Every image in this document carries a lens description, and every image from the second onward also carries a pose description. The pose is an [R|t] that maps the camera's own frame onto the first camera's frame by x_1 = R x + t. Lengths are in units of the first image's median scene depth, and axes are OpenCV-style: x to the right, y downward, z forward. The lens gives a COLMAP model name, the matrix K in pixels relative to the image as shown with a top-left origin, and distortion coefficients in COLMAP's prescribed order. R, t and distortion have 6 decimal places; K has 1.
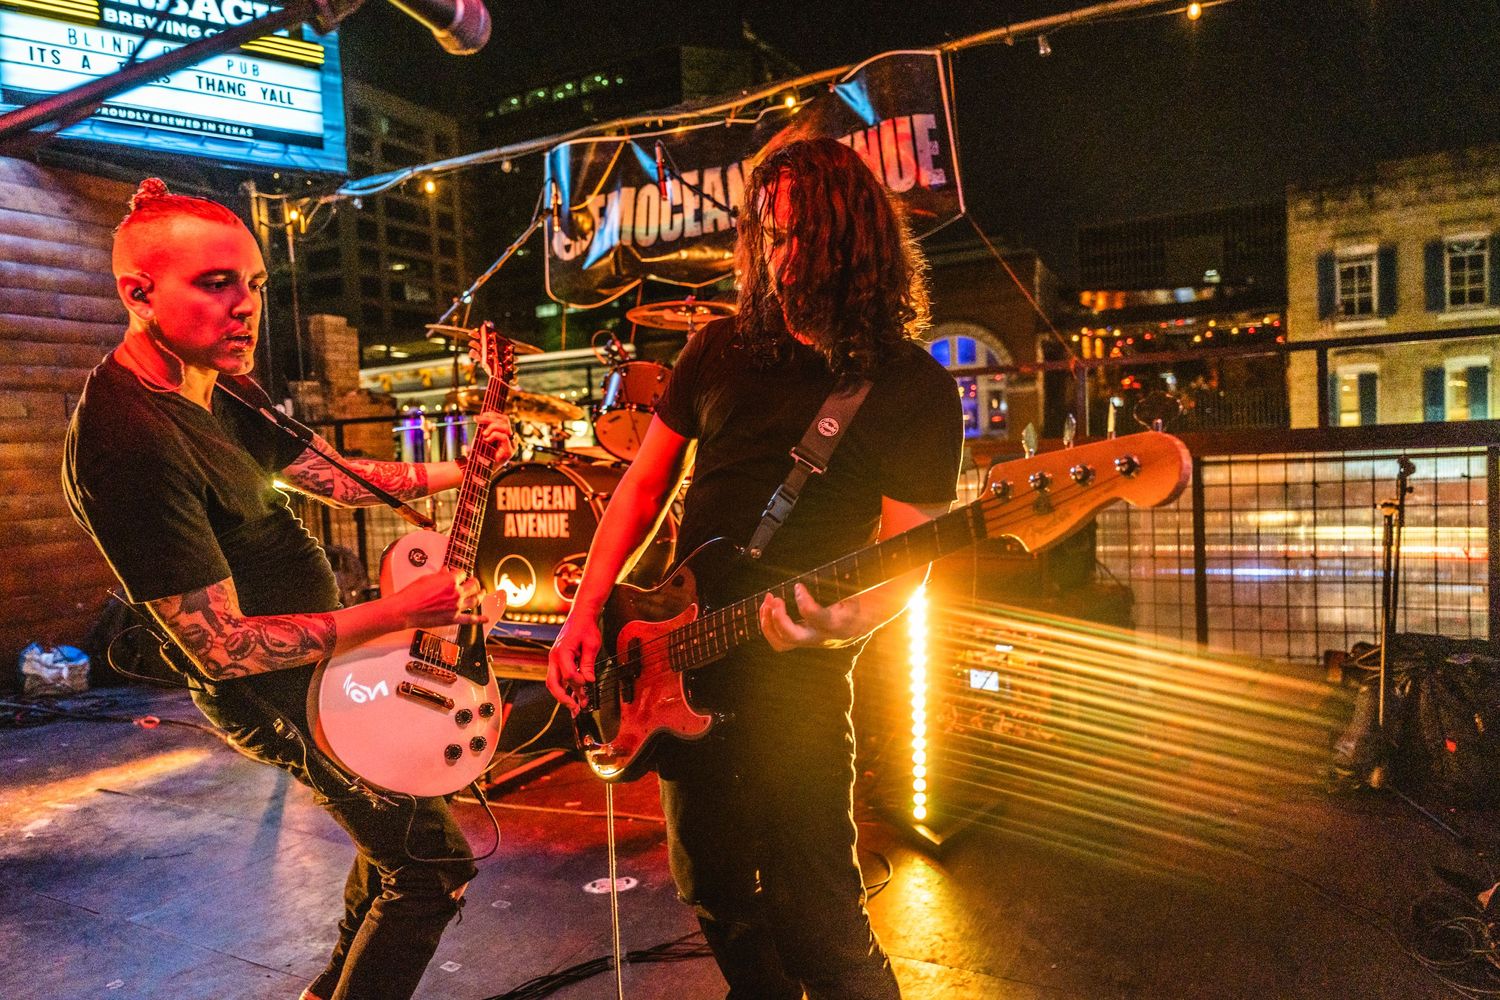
lens RADIAL K [[987.9, 0, 751.5], [0, 987.9, 512.3], [0, 0, 1]] dist [-0.000007, -0.010064]
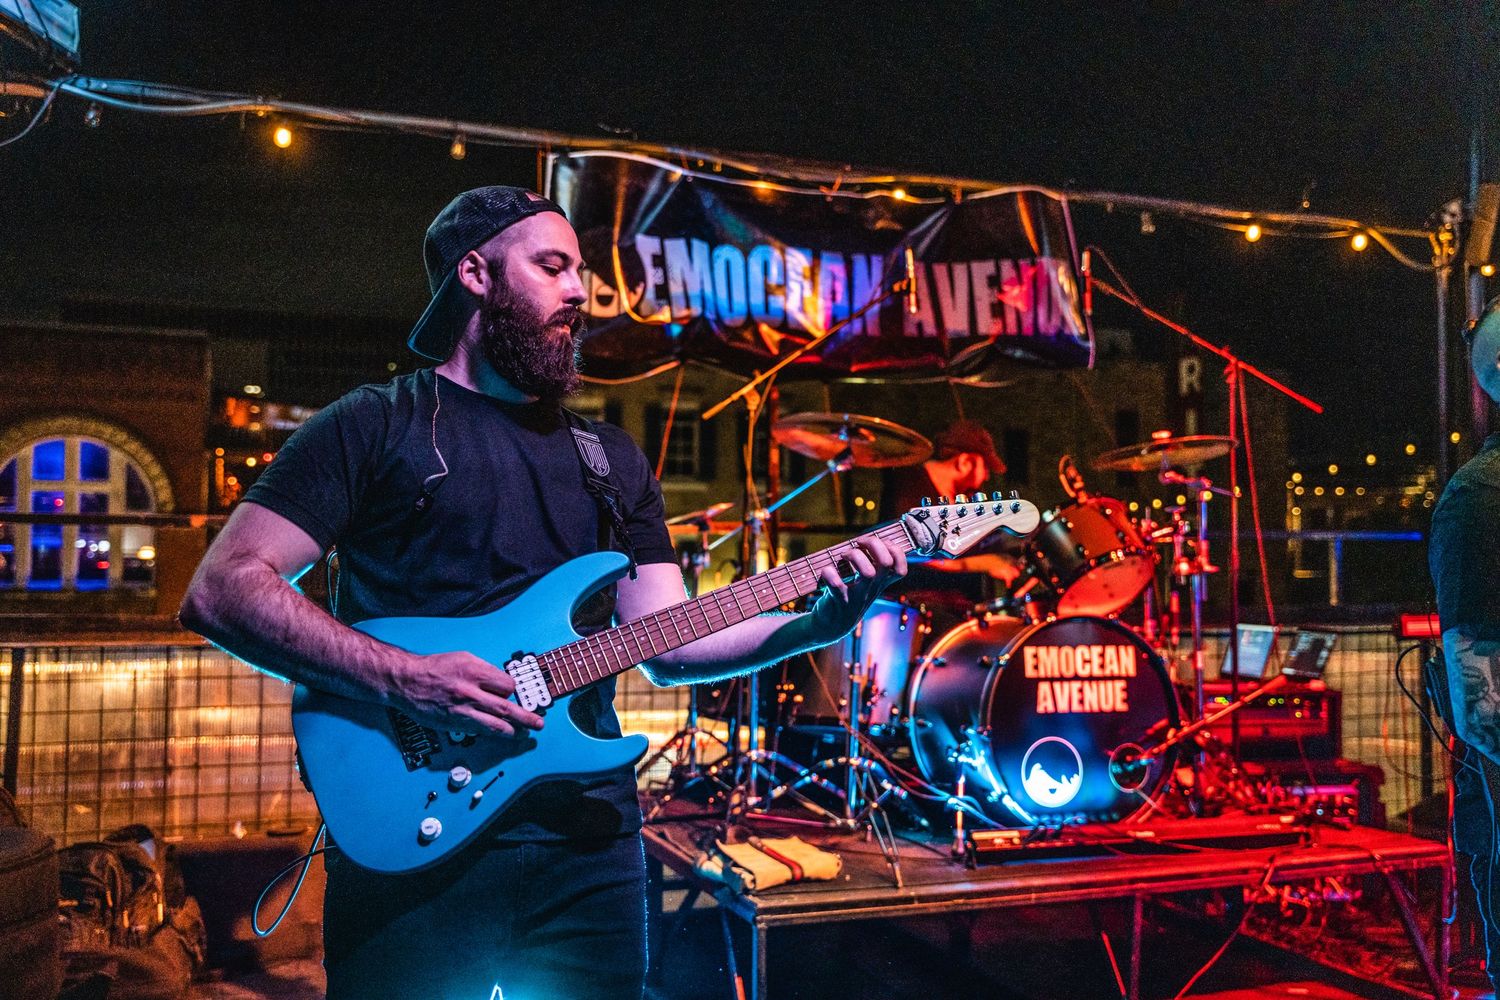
lens RADIAL K [[1359.6, 0, 746.7], [0, 1359.6, 507.9], [0, 0, 1]] dist [-0.005266, 0.024602]
pose [[0.685257, 0.091179, 0.722571, -1.163835], [0.013691, 0.990344, -0.137953, 0.009873], [-0.728172, 0.104426, 0.677392, 0.448643]]
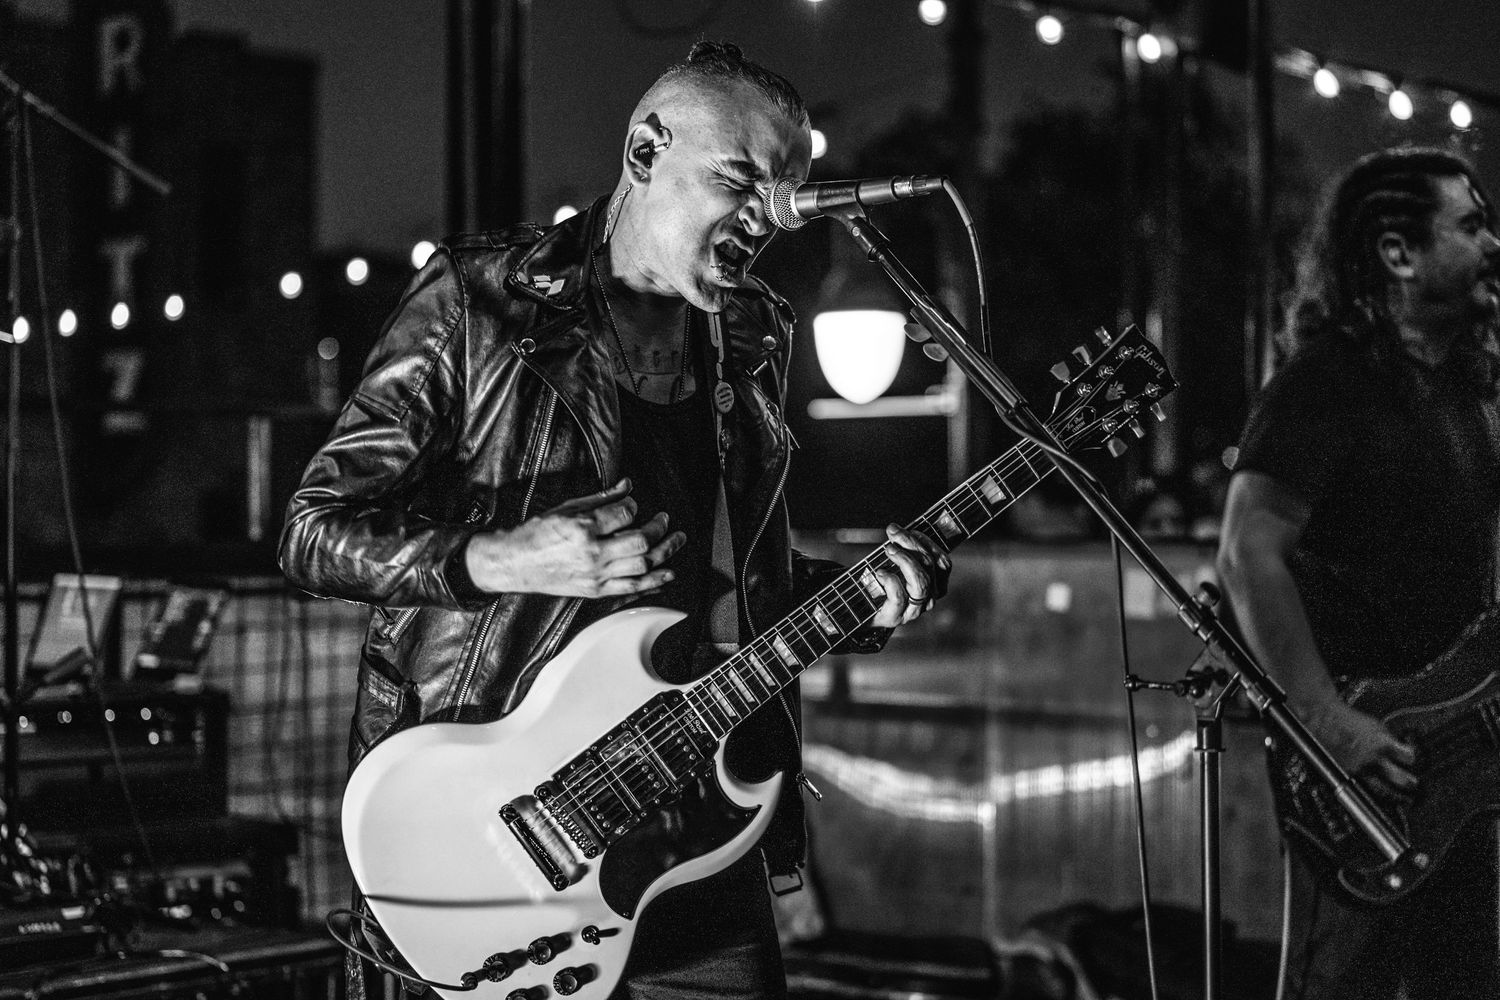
lens RADIAL K [[3055.2, 0, 752.0], [0, 3055.2, 504.3], [0, 0, 1]] dist [-0.043259, 0.000000]
pose [[0.242940, 0.047429, 0.968881, -1.332496], [0.054690, 0.996546, -0.062497, 0.029713], [-0.968498, 0.068171, 0.239507, 0.258252]]
